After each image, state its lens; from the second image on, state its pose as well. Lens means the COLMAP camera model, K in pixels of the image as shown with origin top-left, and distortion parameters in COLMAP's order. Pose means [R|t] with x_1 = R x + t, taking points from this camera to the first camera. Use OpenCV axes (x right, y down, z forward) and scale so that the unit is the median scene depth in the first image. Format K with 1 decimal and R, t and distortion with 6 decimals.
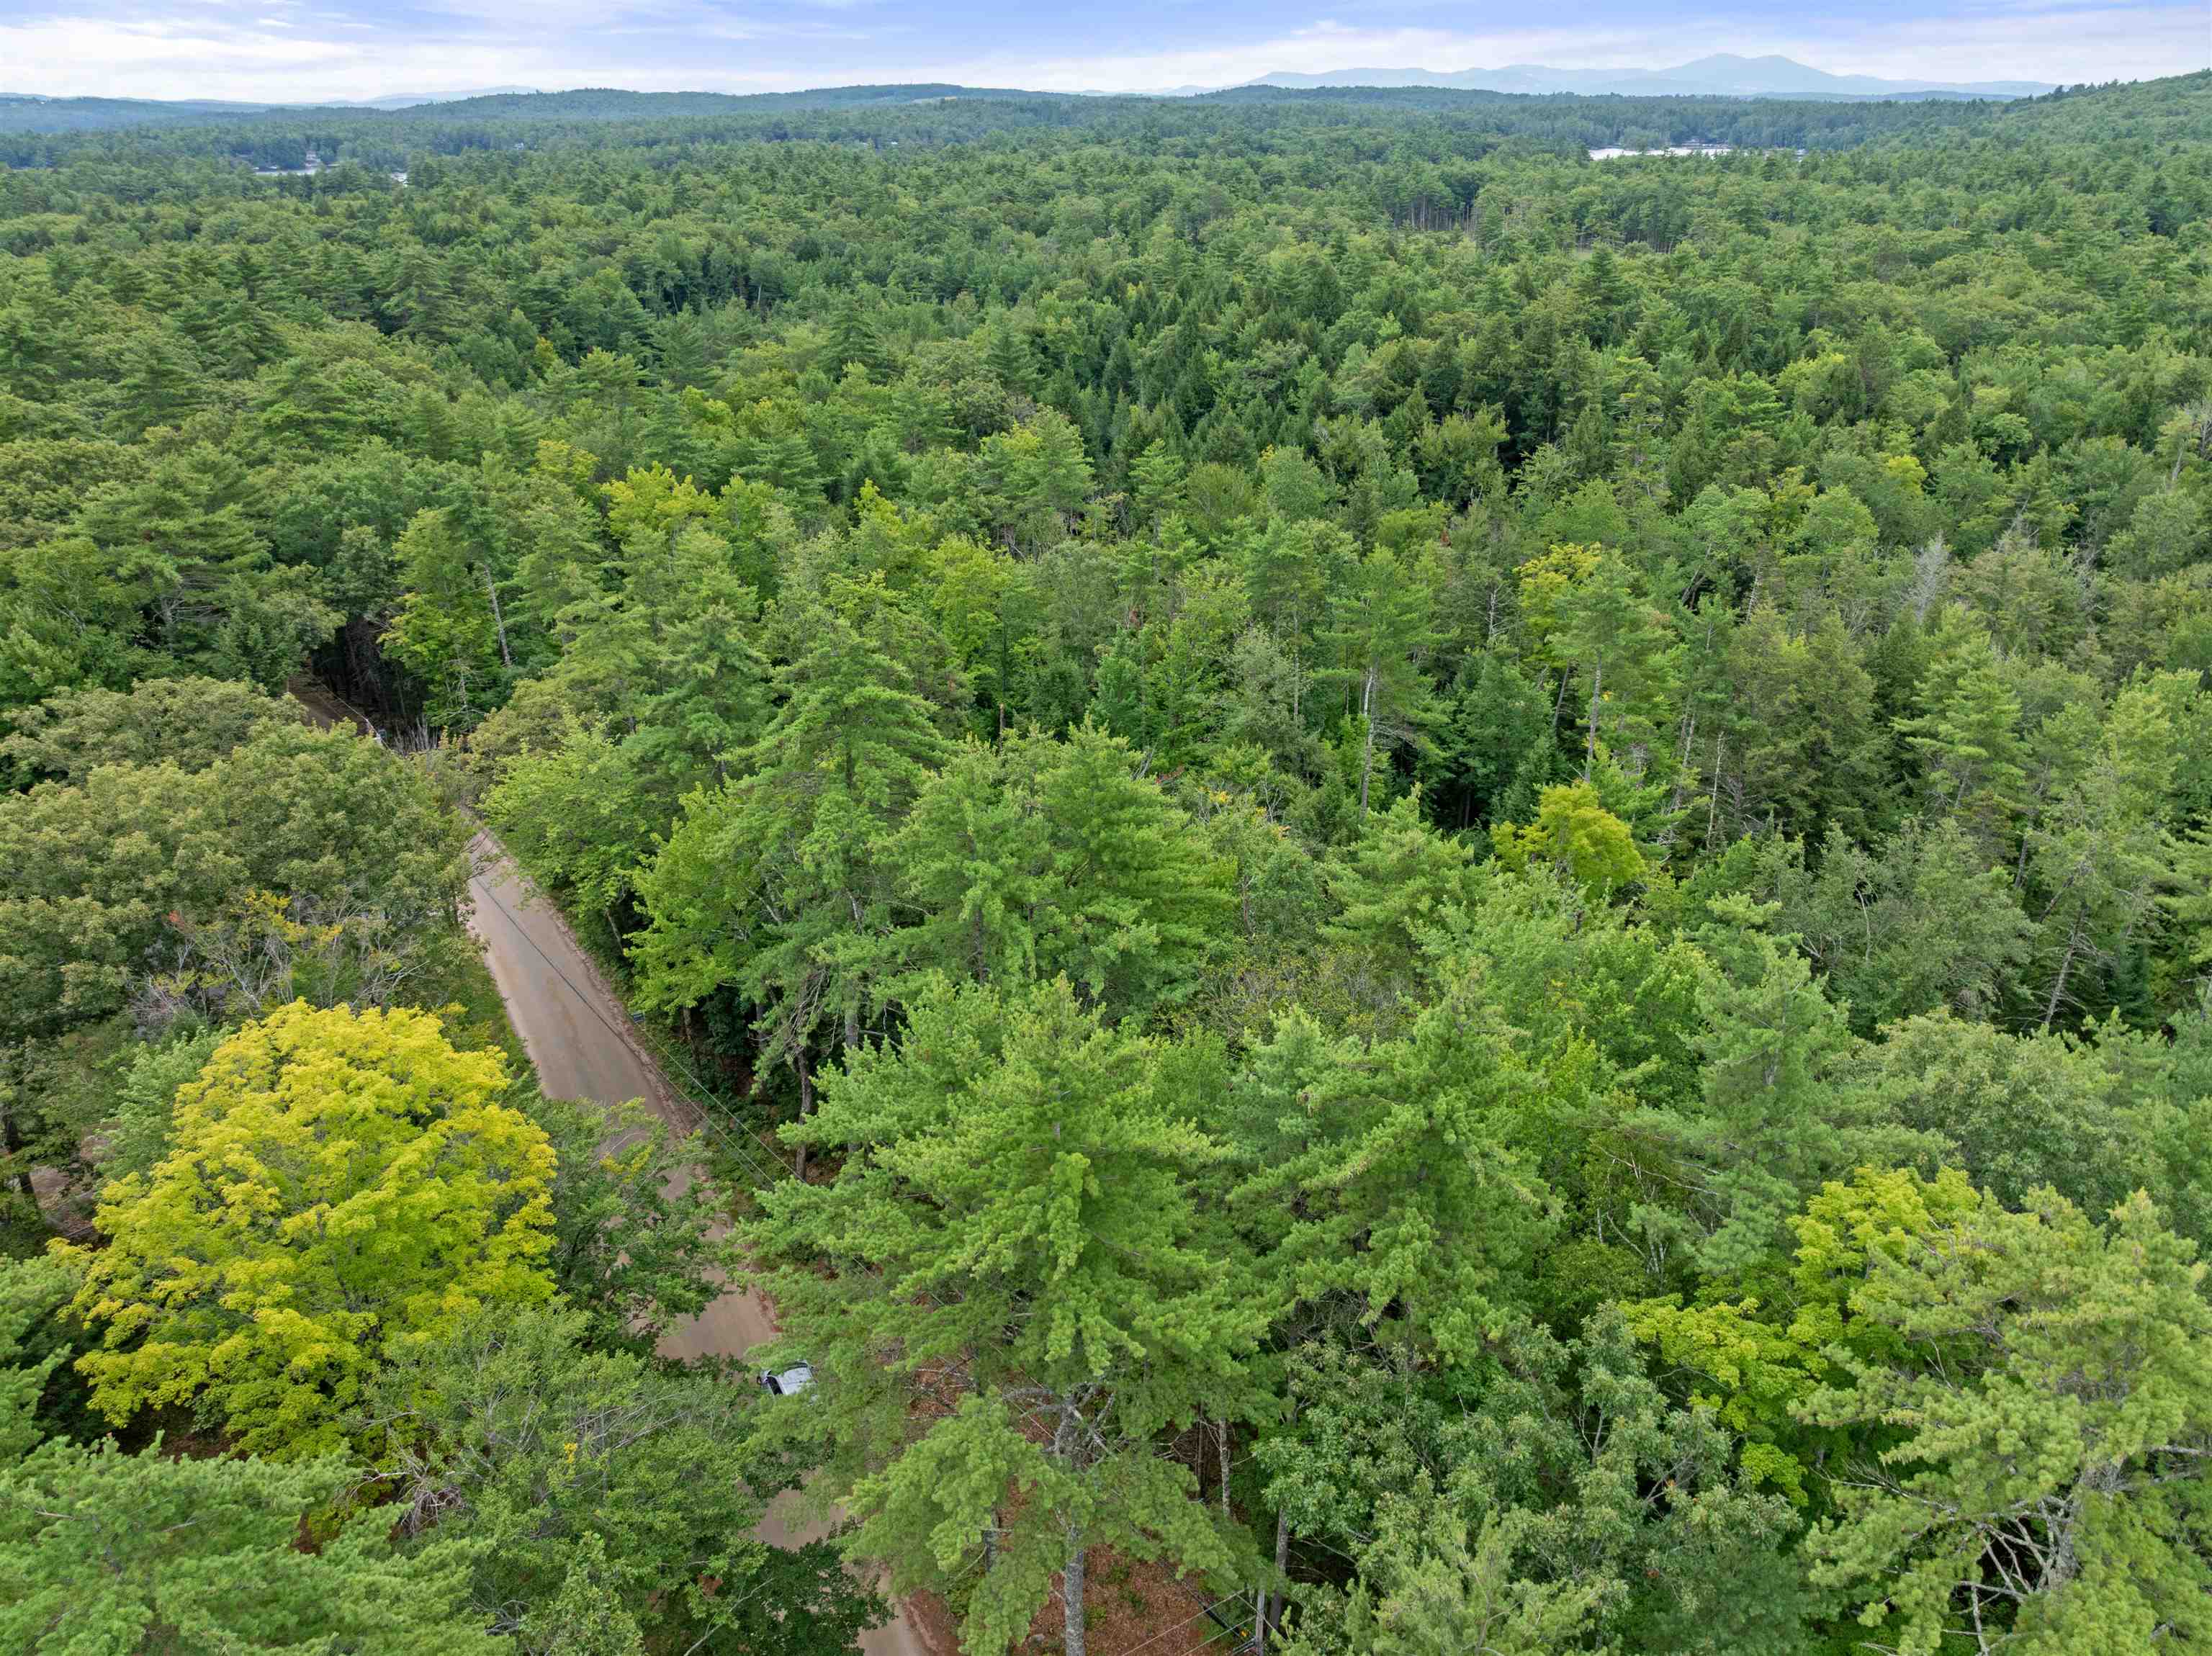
lens RADIAL K [[1550.3, 0, 1111.7], [0, 1550.3, 836.9], [0, 0, 1]] dist [-0.036646, -0.004022]
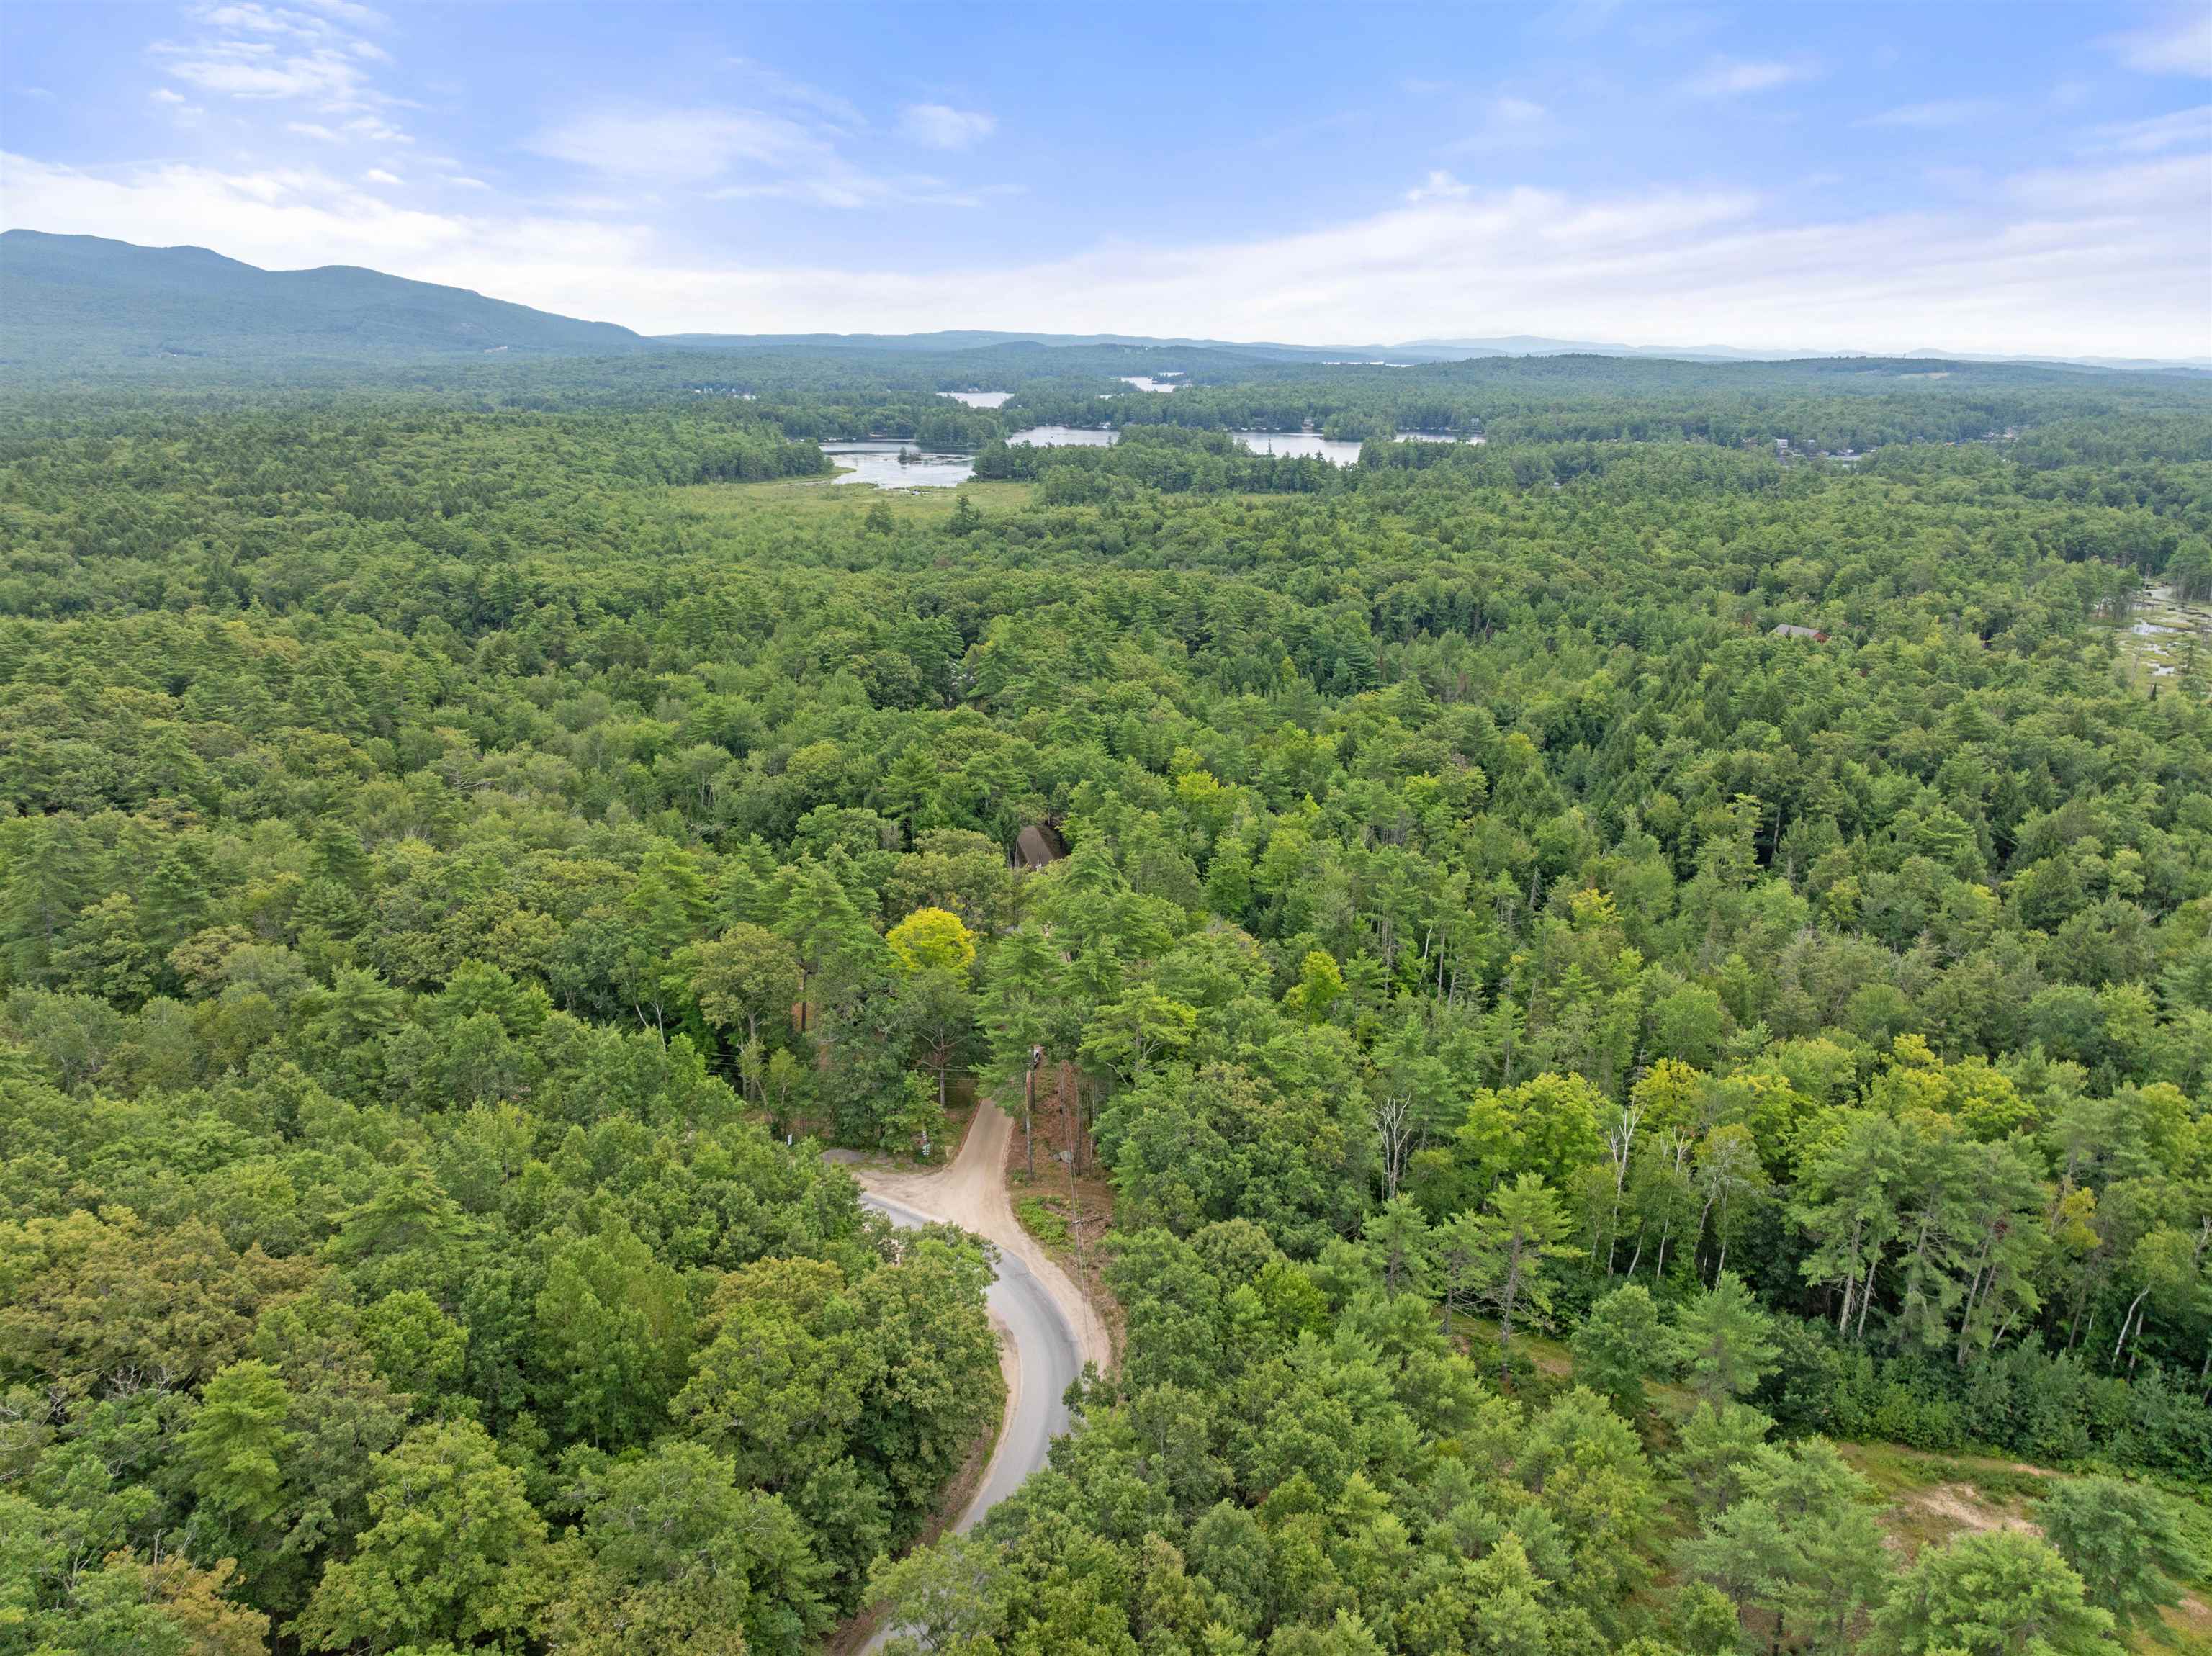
lens RADIAL K [[1550.3, 0, 1111.7], [0, 1550.3, 836.9], [0, 0, 1]] dist [-0.036646, -0.004022]
pose [[0.830429, 0.179803, -0.527313, 0.651503], [-0.252666, 0.965103, -0.068825, 0.025429], [0.496536, 0.190389, 0.846879, -0.760272]]
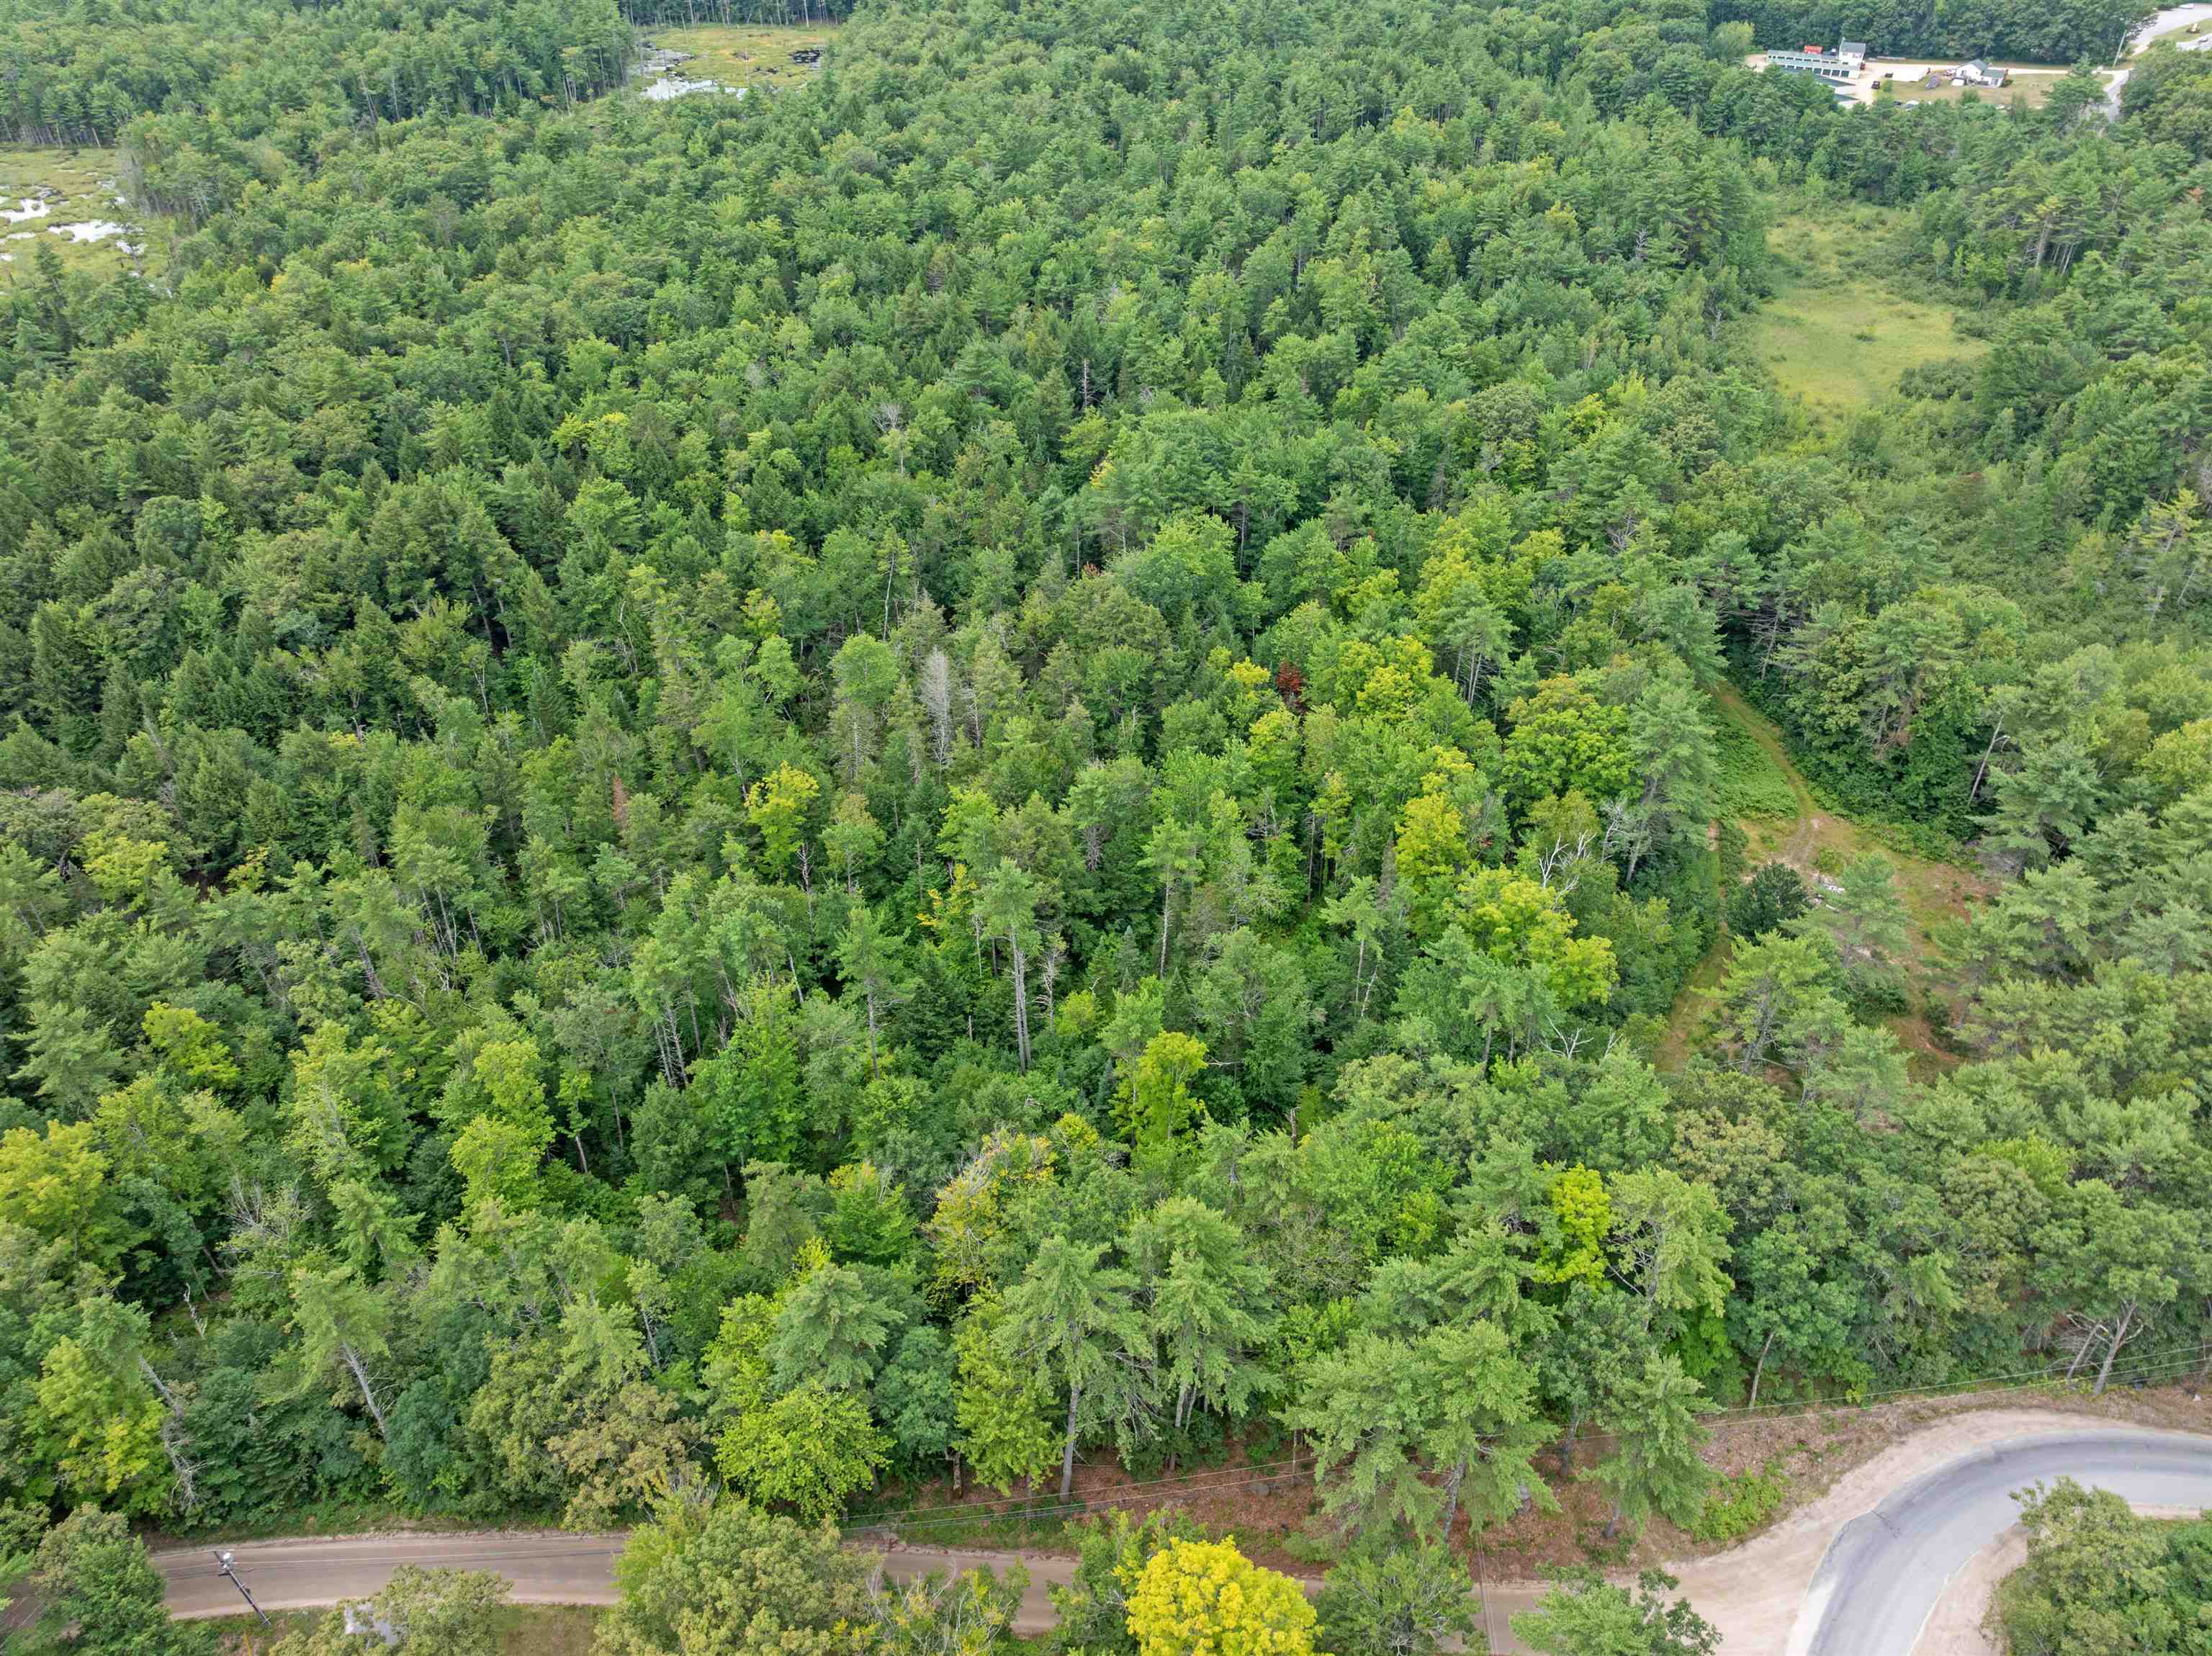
lens RADIAL K [[1566.4, 0, 1106.0], [0, 1566.4, 828.0], [0, 0, 1]] dist [-0.052751, 0.026855]
pose [[0.543361, -0.482766, 0.686801, -0.416752], [0.353299, 0.873633, 0.334582, -0.408976], [-0.761537, 0.060847, 0.645259, -0.088397]]
